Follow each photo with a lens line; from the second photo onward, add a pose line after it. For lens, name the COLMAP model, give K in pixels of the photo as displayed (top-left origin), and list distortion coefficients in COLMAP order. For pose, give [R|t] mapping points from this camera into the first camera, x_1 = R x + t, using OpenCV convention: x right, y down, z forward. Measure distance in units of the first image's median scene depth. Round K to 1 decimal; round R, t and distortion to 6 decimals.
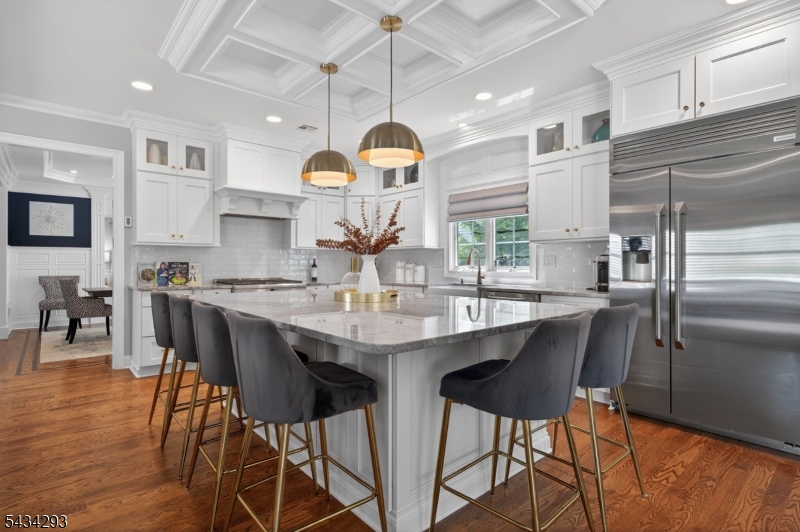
lens RADIAL K [[398.5, 0, 400.0], [0, 398.5, 266.8], [0, 0, 1]] dist [0.011342, 0.000901]
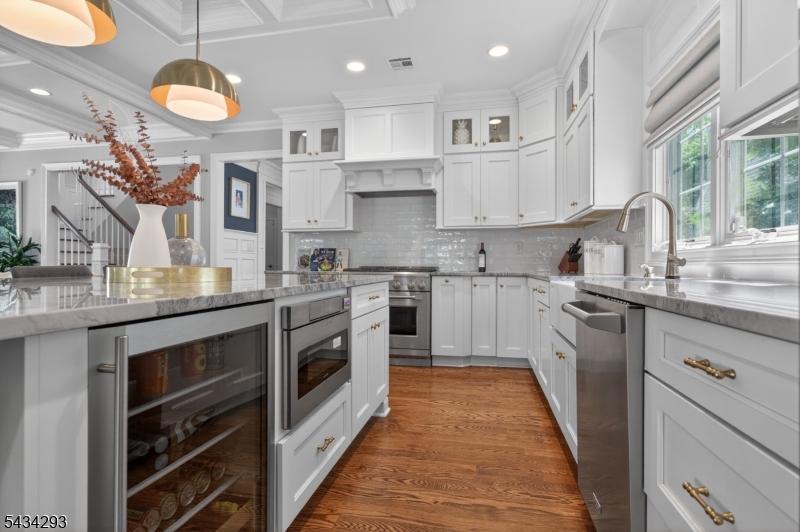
lens RADIAL K [[398.5, 0, 398.8], [0, 398.5, 261.6], [0, 0, 1]] dist [0.011342, 0.000901]
pose [[0.591153, -0.006563, -0.806532, 0.360012], [-0.007964, 0.999871, -0.013974, 0.034444], [0.806520, 0.014684, 0.591025, 0.556428]]
